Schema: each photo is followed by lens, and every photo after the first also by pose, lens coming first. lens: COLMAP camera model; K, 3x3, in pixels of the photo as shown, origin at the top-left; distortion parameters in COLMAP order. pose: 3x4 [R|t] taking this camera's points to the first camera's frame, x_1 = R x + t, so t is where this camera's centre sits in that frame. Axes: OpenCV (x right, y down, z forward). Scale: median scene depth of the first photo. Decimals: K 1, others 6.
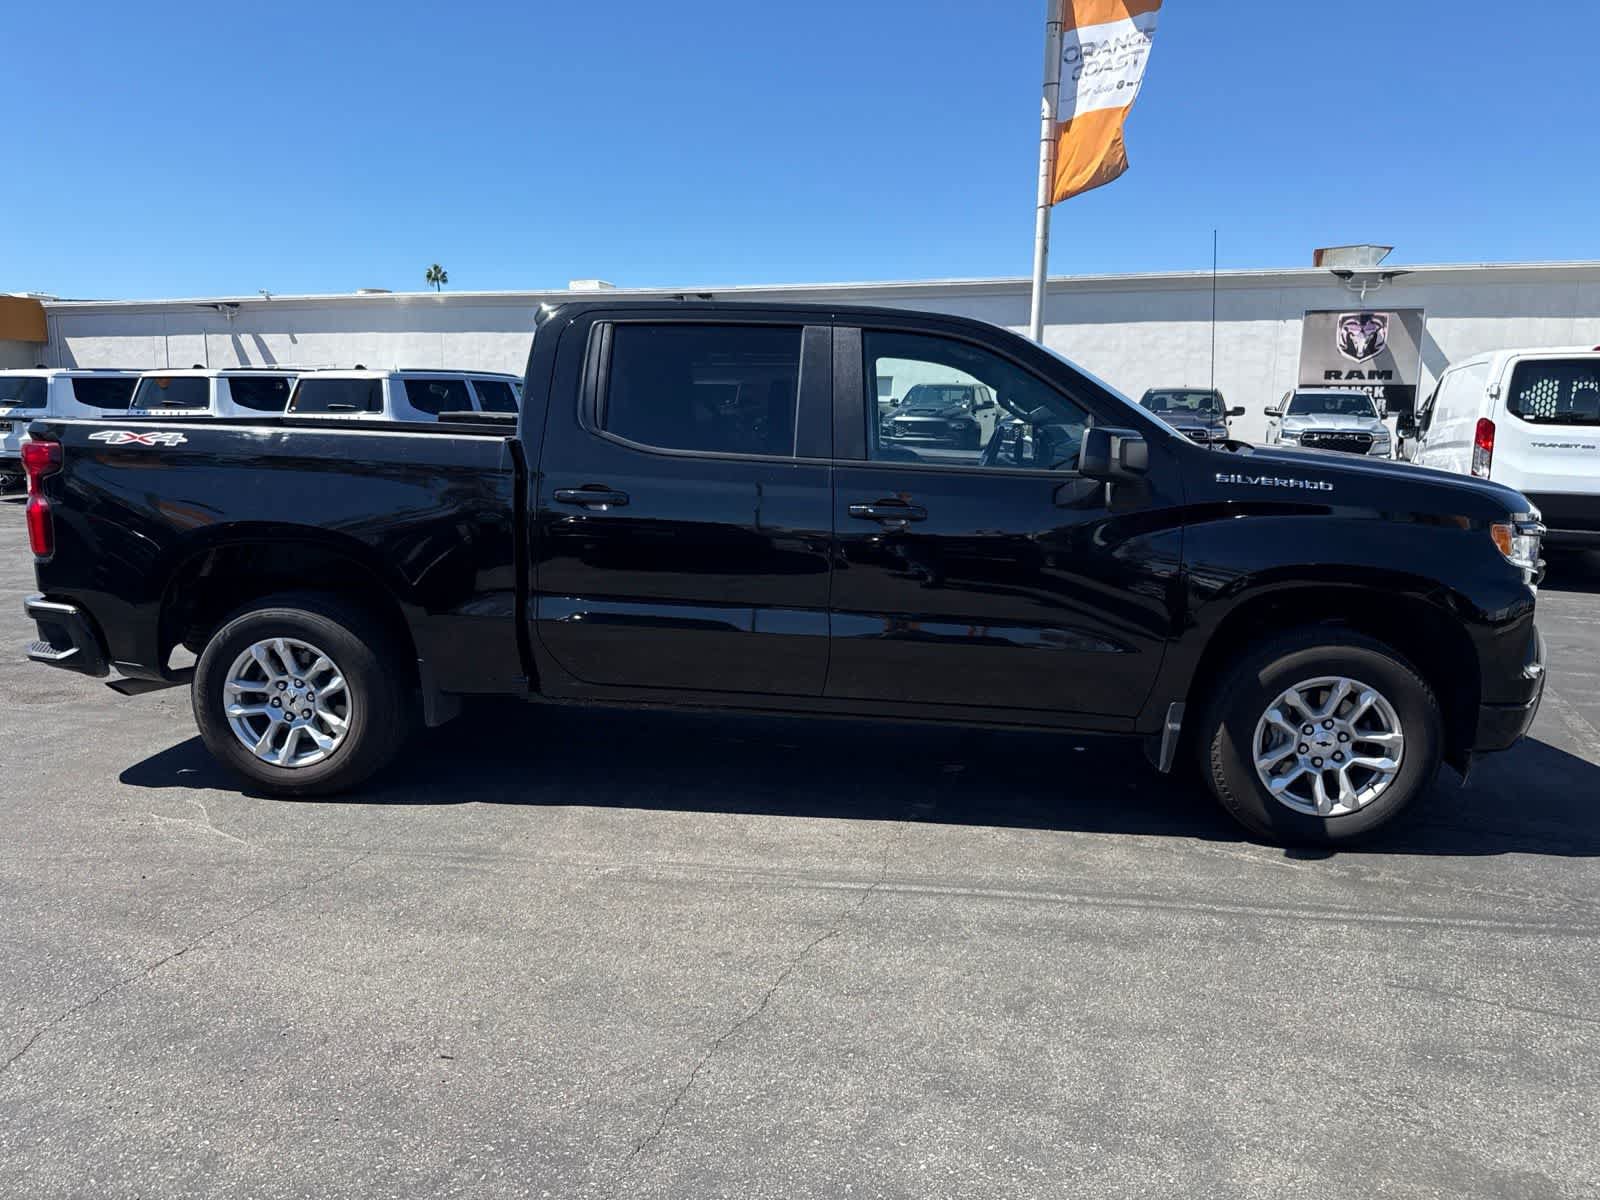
lens RADIAL K [[1134.5, 0, 802.9], [0, 1134.5, 605.3], [0, 0, 1]] dist [0.027122, -0.034994]
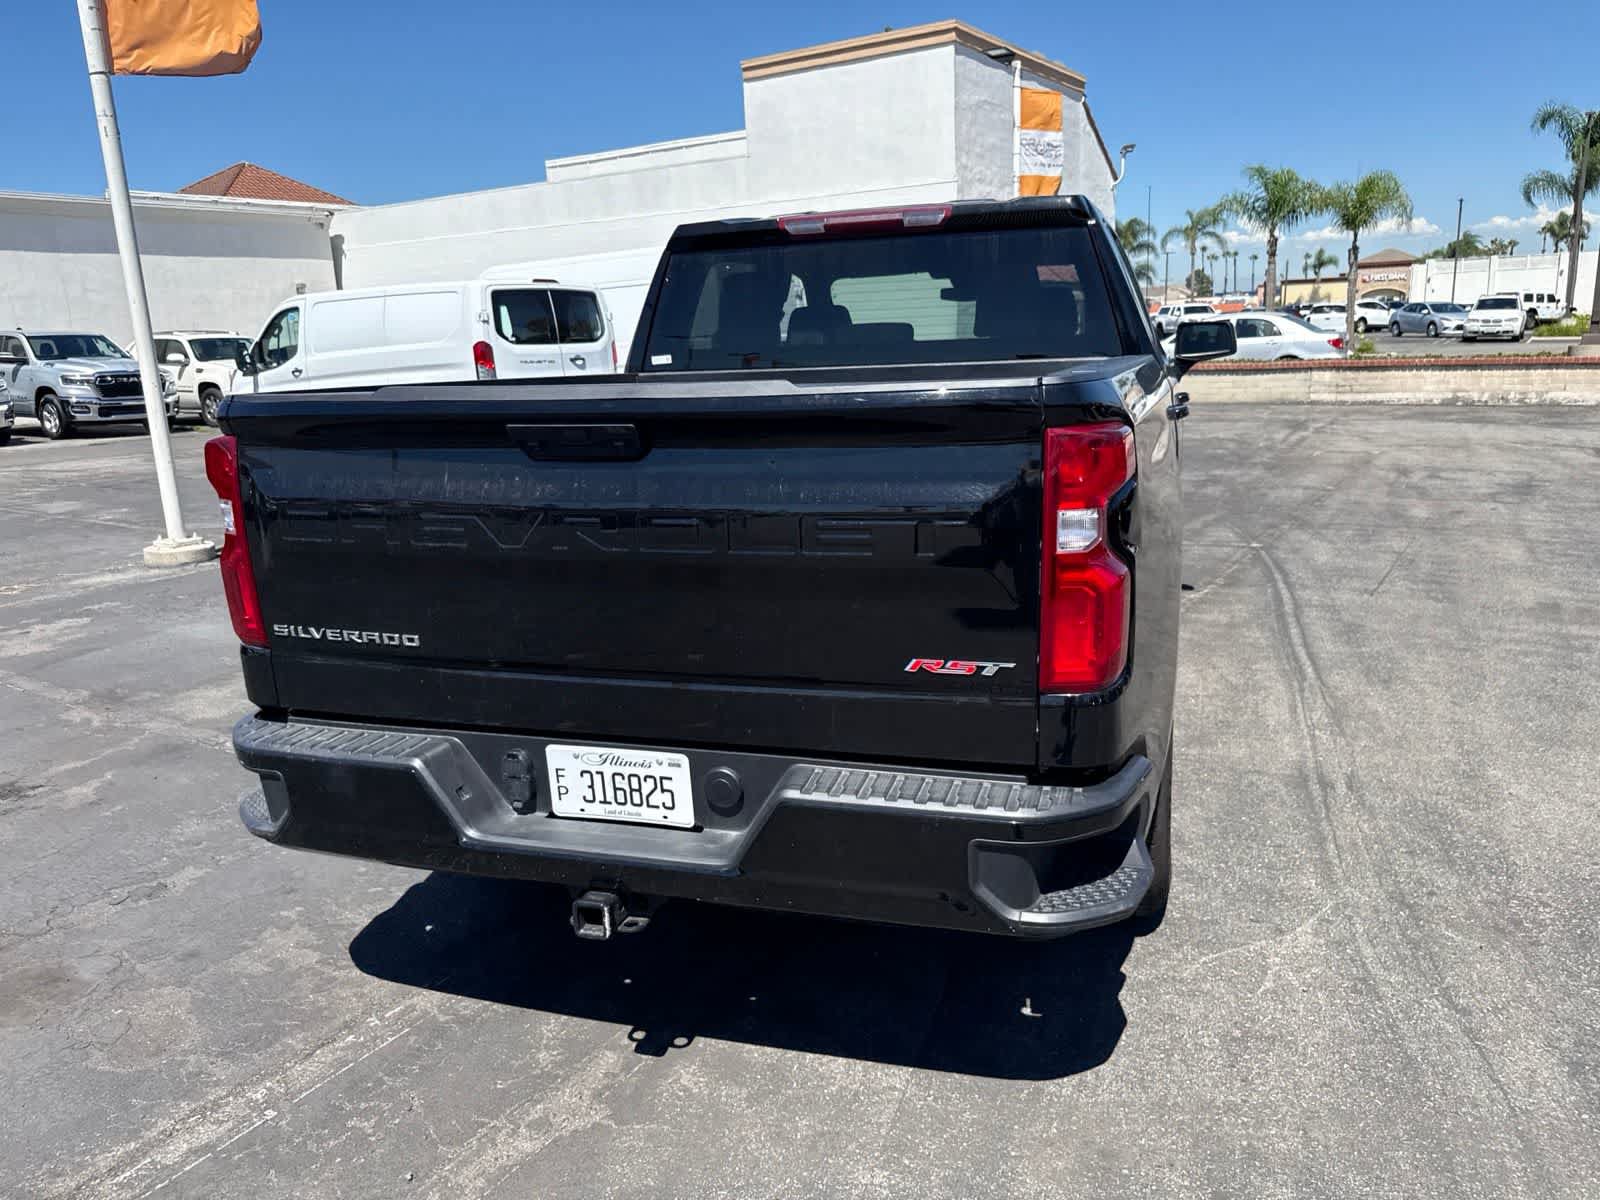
lens RADIAL K [[1134.5, 0, 808.0], [0, 1134.5, 607.9], [0, 0, 1]] dist [0.027122, -0.034994]
pose [[0.216762, -0.255514, 0.942193, -1.112877], [0.207052, 0.955215, 0.211411, -0.191088], [-0.954014, 0.149257, 0.259959, 1.001617]]
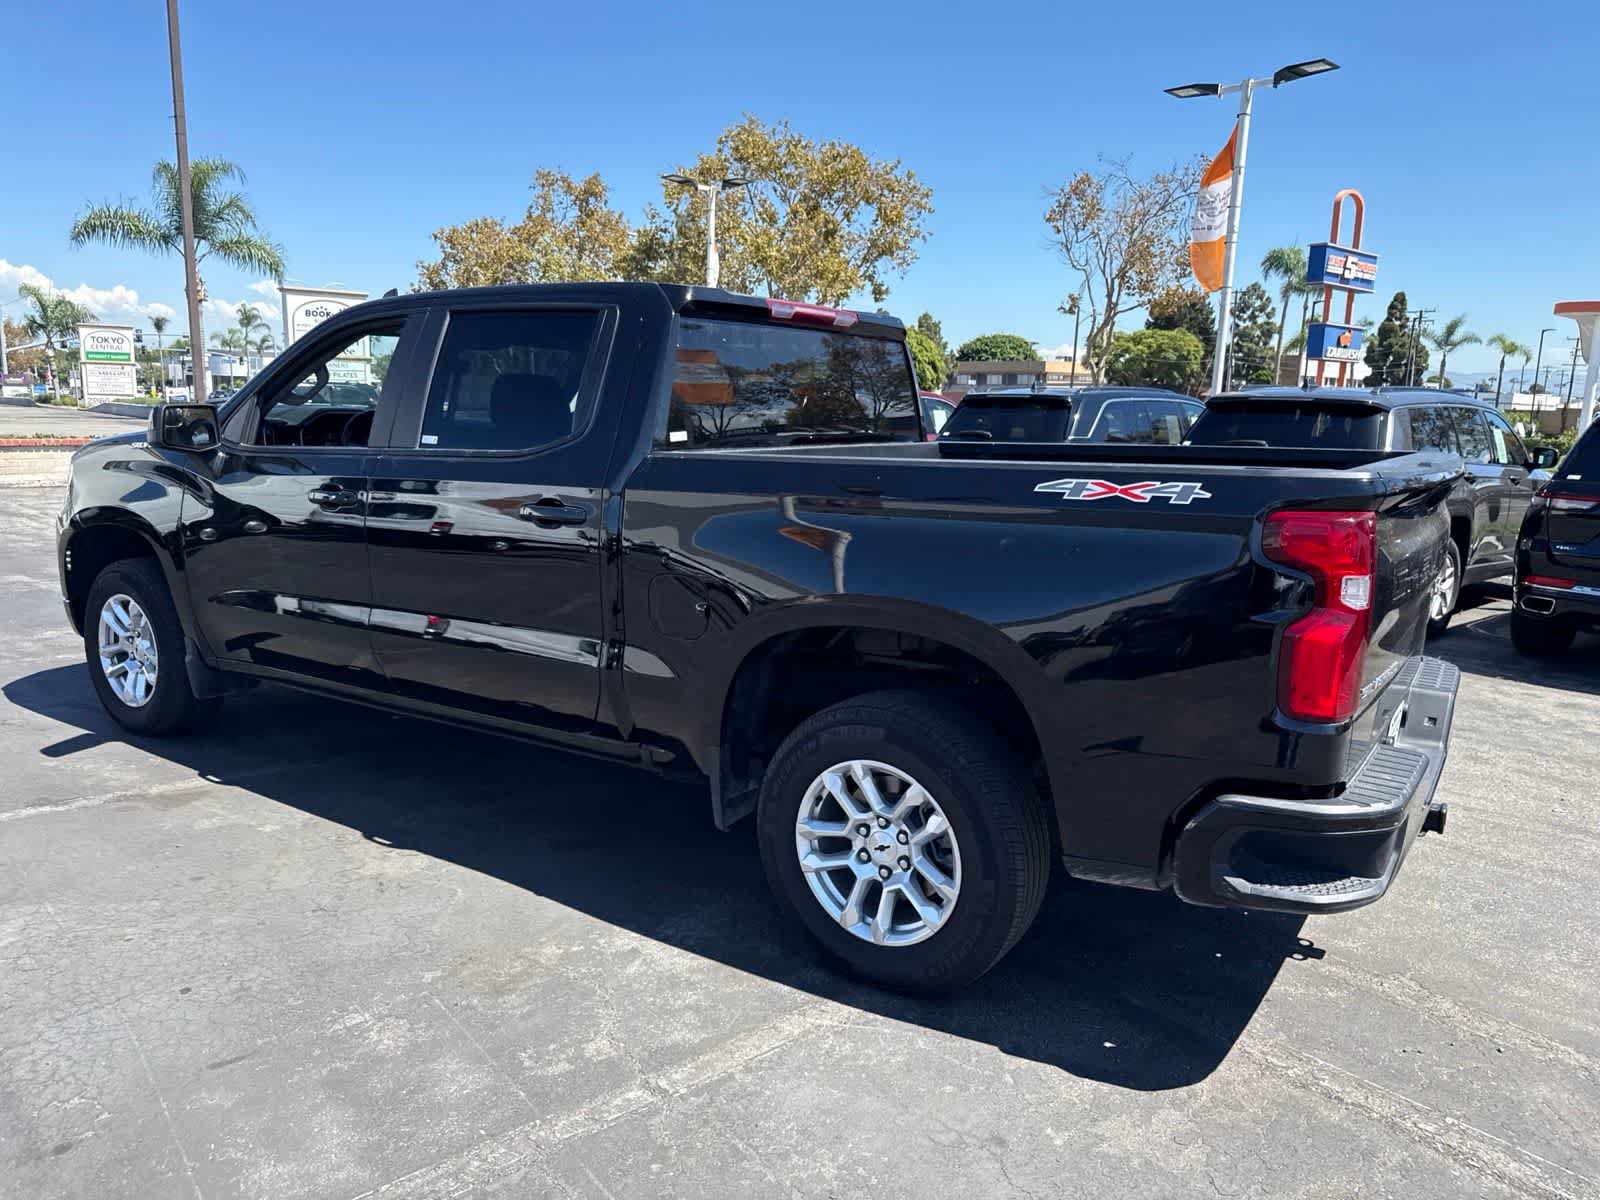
lens RADIAL K [[1134.5, 0, 807.9], [0, 1134.5, 607.2], [0, 0, 1]] dist [0.027122, -0.034994]
pose [[-0.881632, -0.121422, 0.456050, -0.665014], [0.042313, 0.942107, 0.332631, -0.361974], [-0.470037, 0.312555, -0.825454, 1.980494]]
